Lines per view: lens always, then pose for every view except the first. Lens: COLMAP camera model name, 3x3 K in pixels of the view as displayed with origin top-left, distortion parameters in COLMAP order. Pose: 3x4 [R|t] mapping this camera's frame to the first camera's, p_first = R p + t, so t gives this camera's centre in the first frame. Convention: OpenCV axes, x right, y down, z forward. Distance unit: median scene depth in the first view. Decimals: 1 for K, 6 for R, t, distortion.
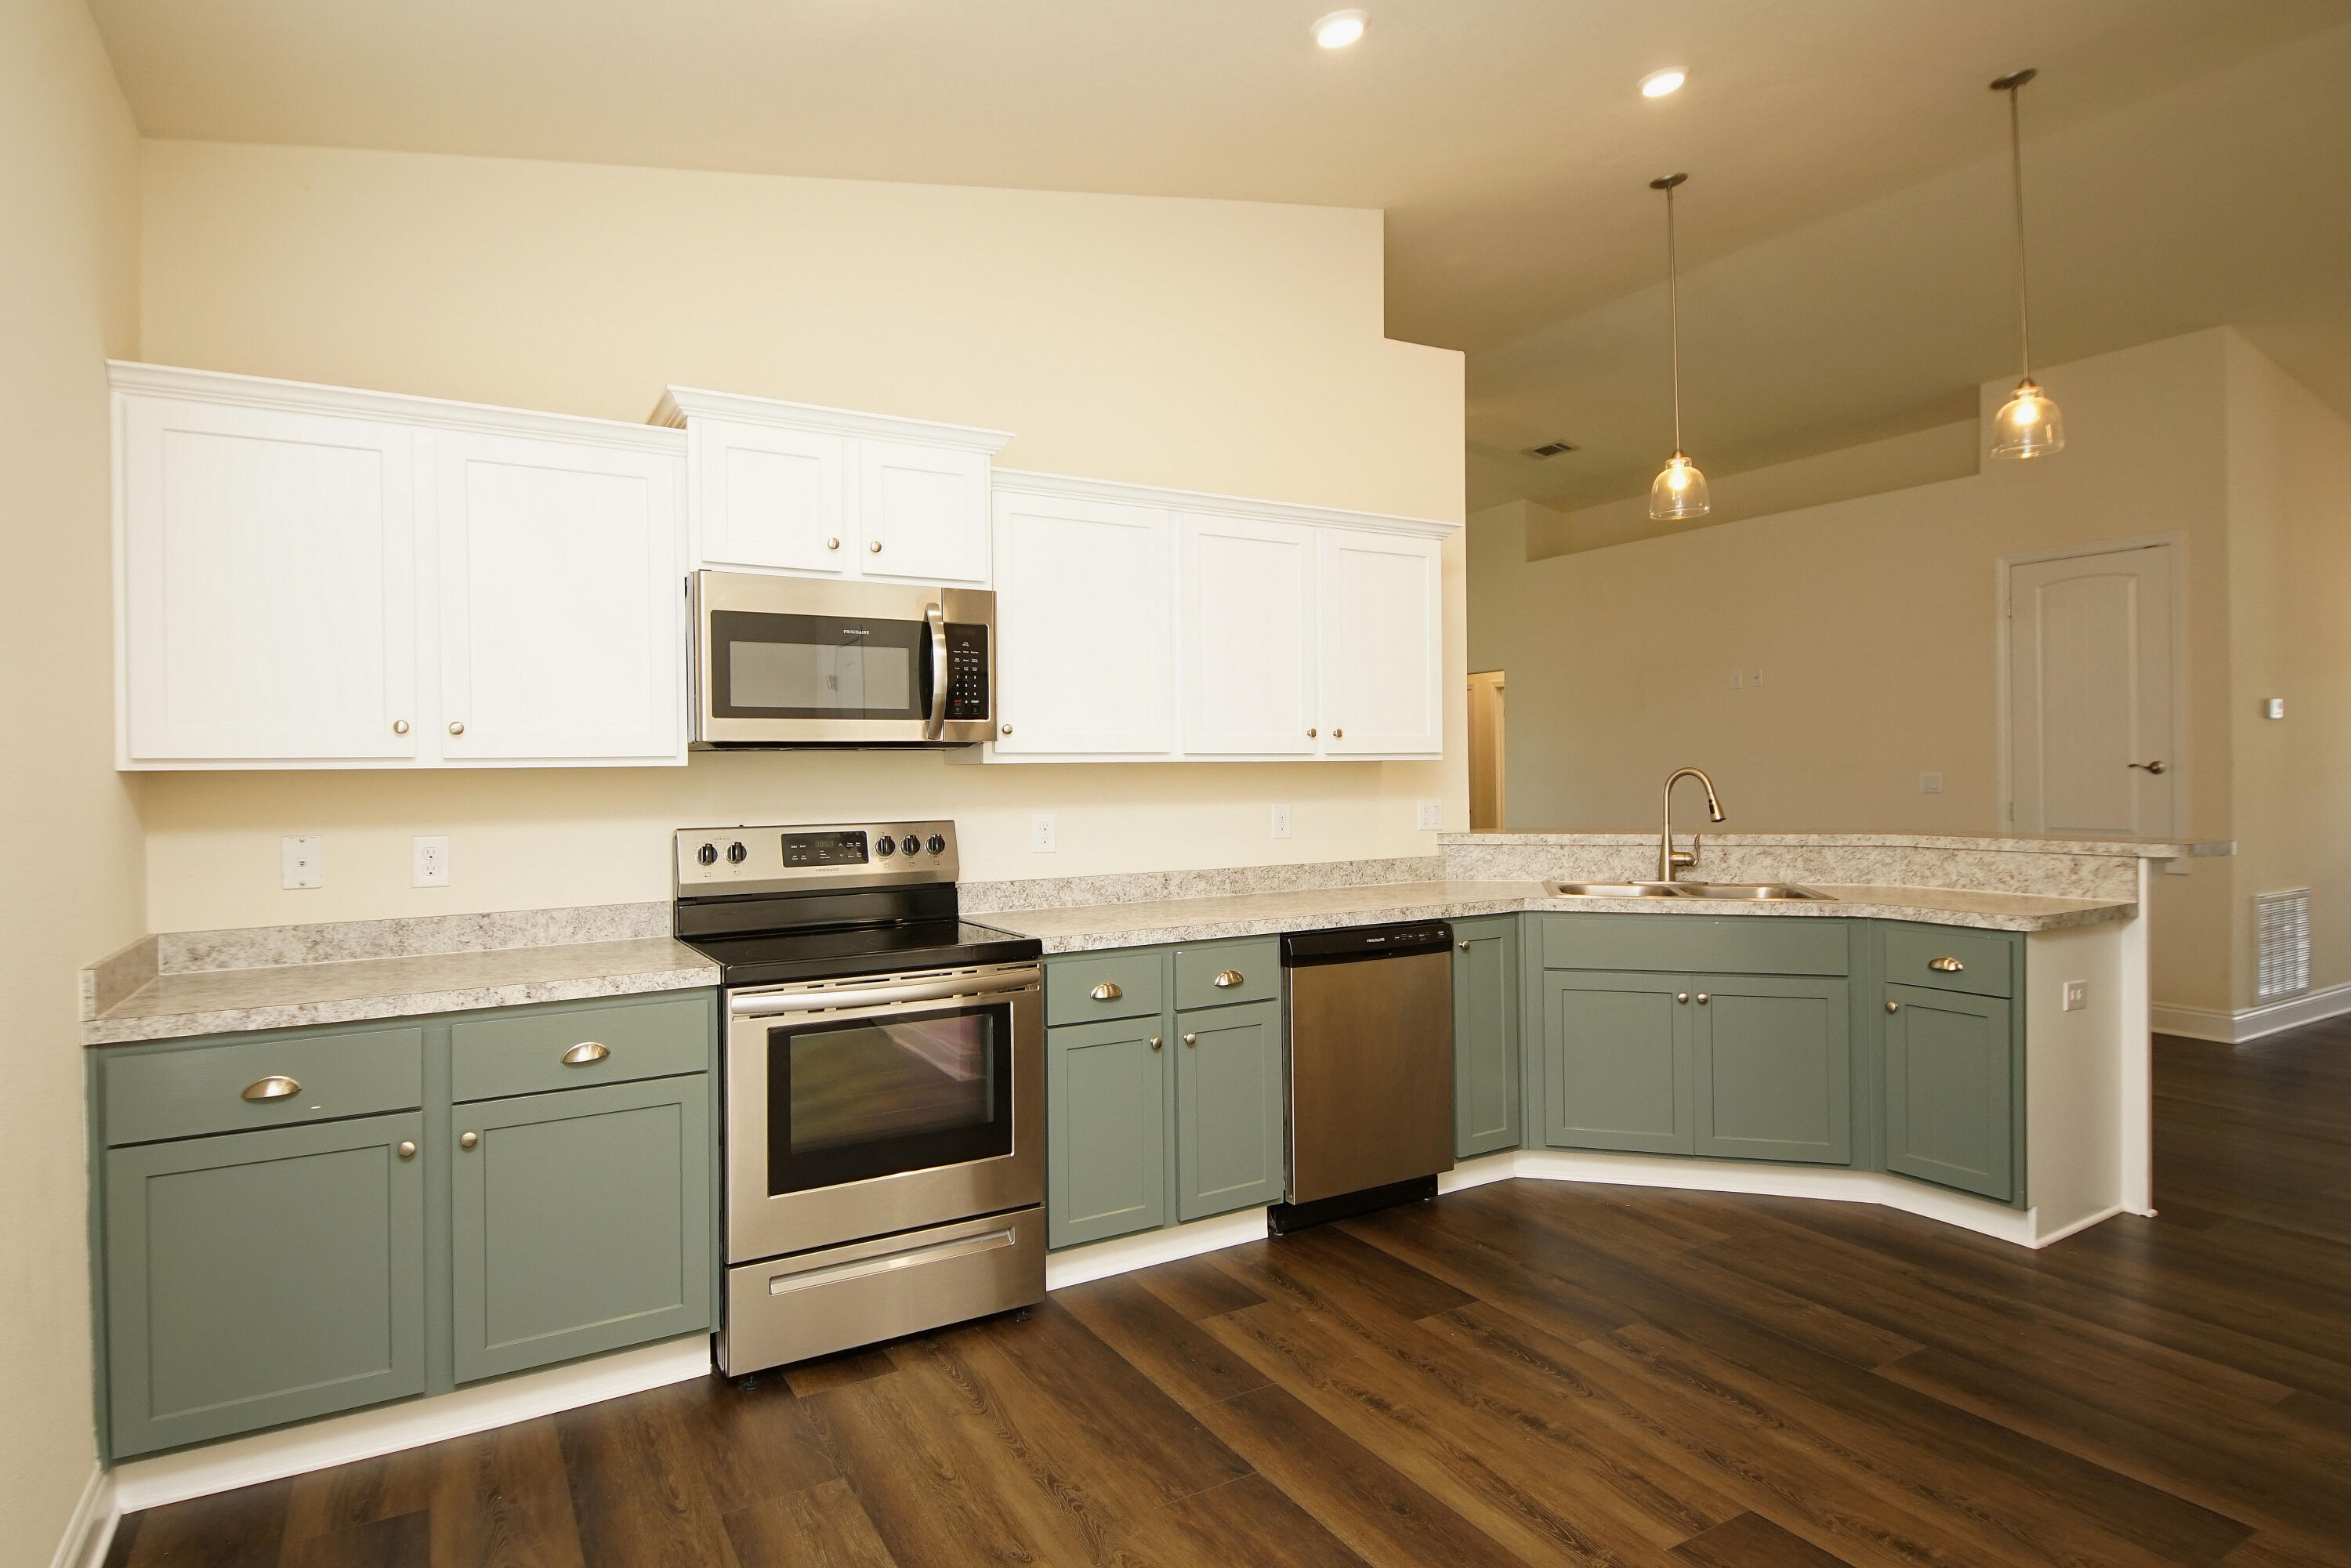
lens RADIAL K [[1255.9, 0, 1107.3], [0, 1255.9, 776.8], [0, 0, 1]] dist [0.022335, -0.027080]
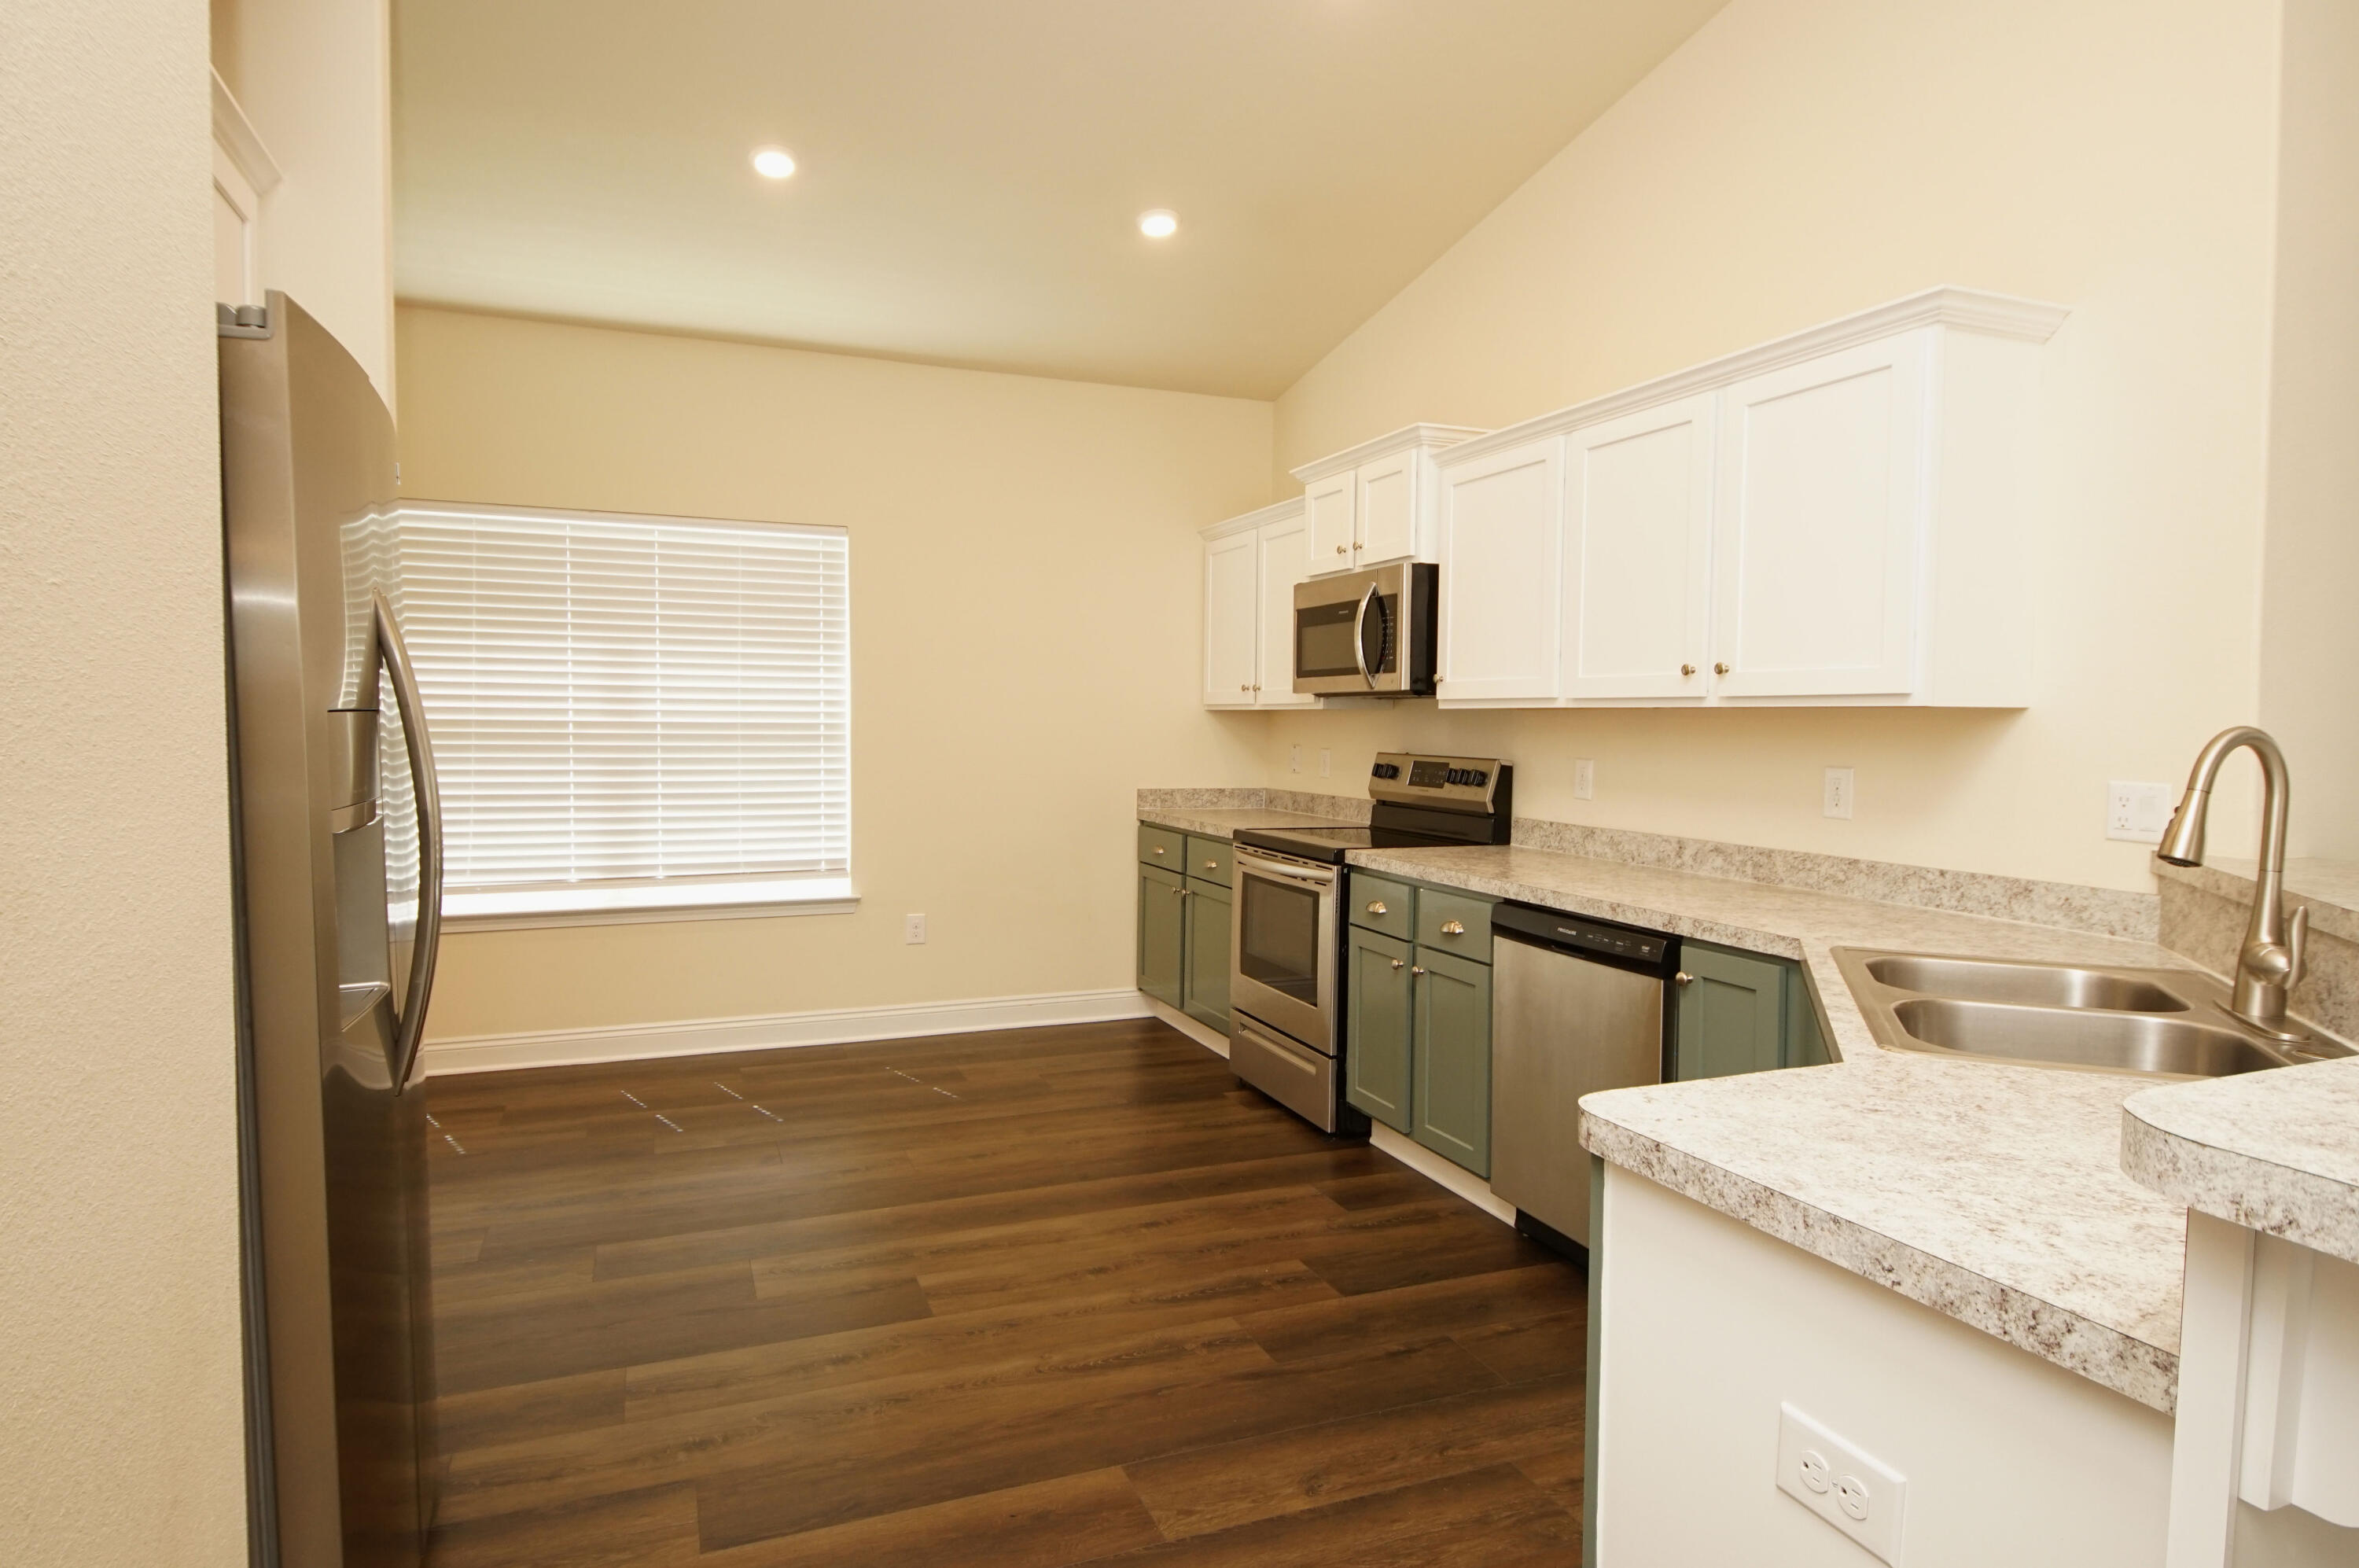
lens RADIAL K [[1271.8, 0, 1171.1], [0, 1271.8, 779.6], [0, 0, 1]] dist [0.040898, -0.042164]
pose [[-0.117560, 0.060653, -0.991212, 1.217767], [-0.011949, 0.997974, 0.062484, -0.017196], [0.992994, 0.019190, -0.116597, 0.982088]]
